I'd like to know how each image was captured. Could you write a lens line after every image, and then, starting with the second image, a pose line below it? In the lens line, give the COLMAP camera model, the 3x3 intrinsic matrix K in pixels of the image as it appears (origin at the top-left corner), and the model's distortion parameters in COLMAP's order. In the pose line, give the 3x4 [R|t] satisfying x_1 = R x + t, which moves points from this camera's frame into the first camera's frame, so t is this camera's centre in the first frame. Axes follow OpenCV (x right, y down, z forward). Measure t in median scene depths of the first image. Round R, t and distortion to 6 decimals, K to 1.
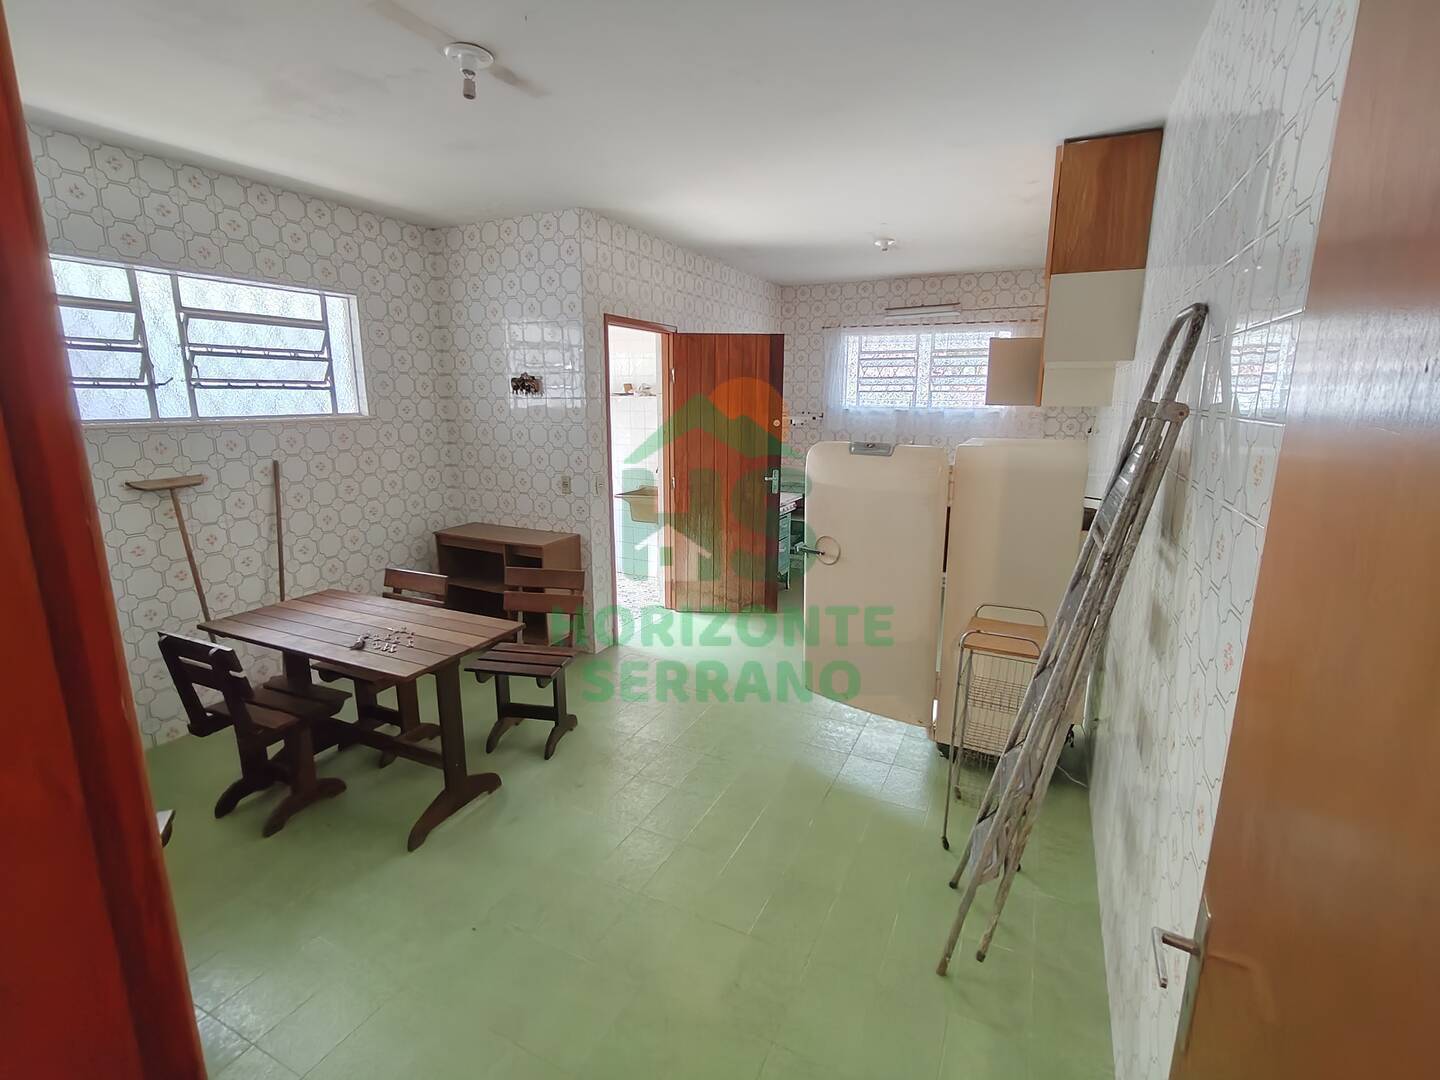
lens RADIAL K [[667.8, 0, 722.8], [0, 667.8, 539.4], [0, 0, 1]] dist [-0.005179, 0.003741]
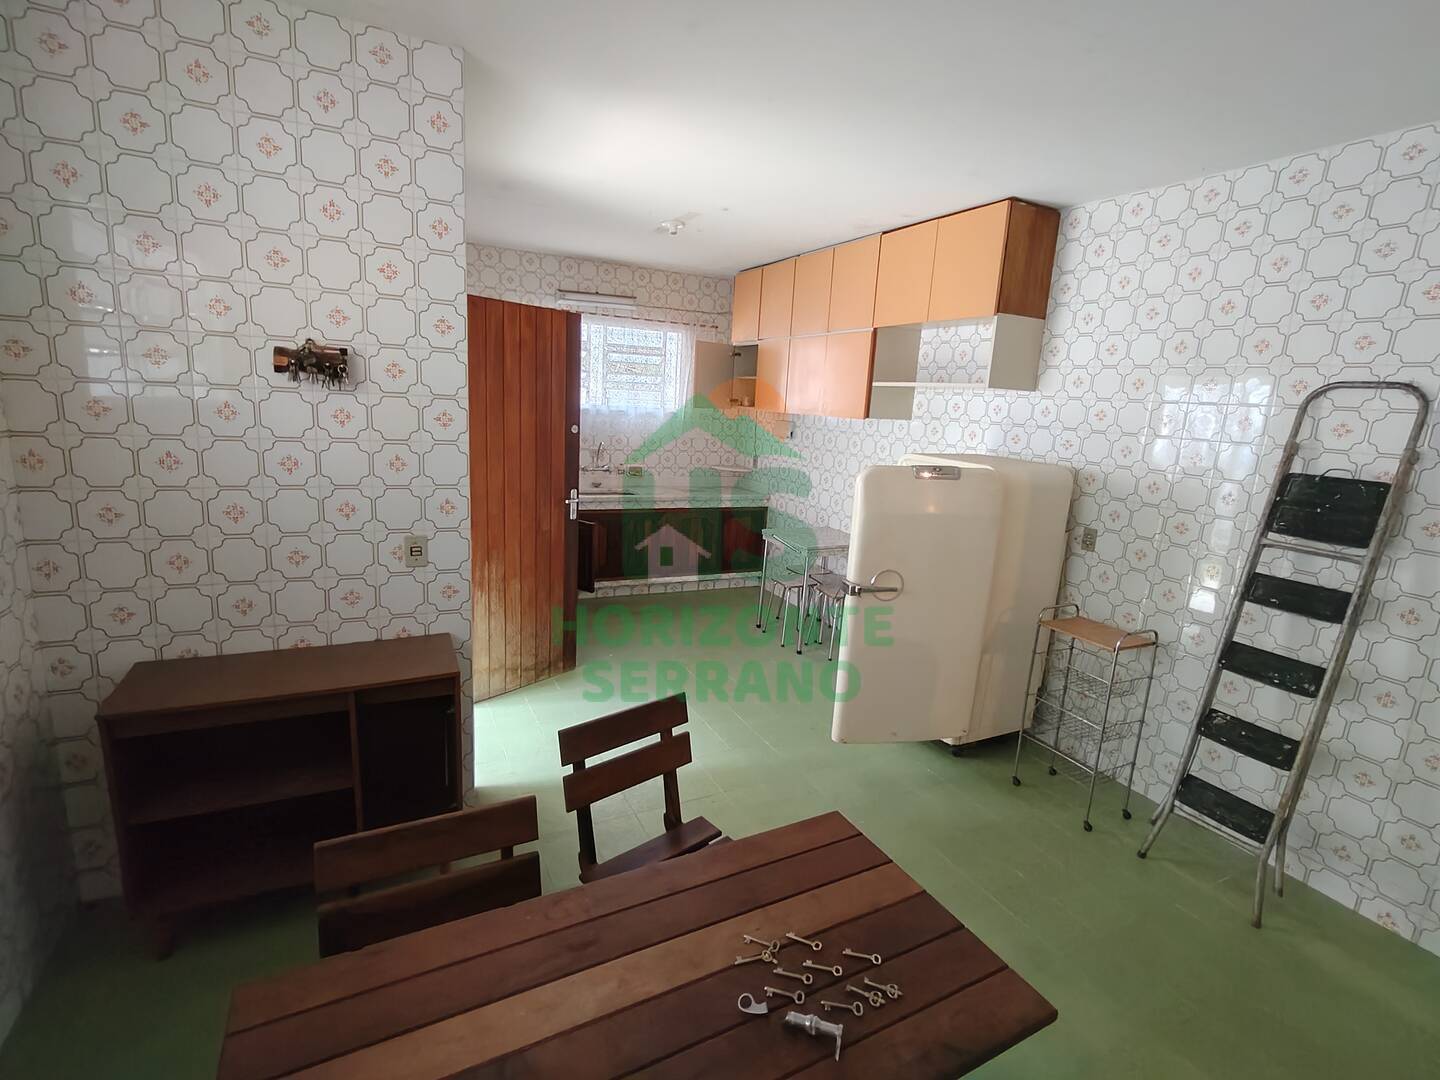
lens RADIAL K [[667.8, 0, 719.4], [0, 667.8, 538.2], [0, 0, 1]] dist [-0.005179, 0.003741]
pose [[0.615581, -0.133110, 0.776751, -0.442803], [0.111755, 0.990416, 0.081158, -0.095380], [-0.780109, 0.036846, 0.624557, 0.399266]]
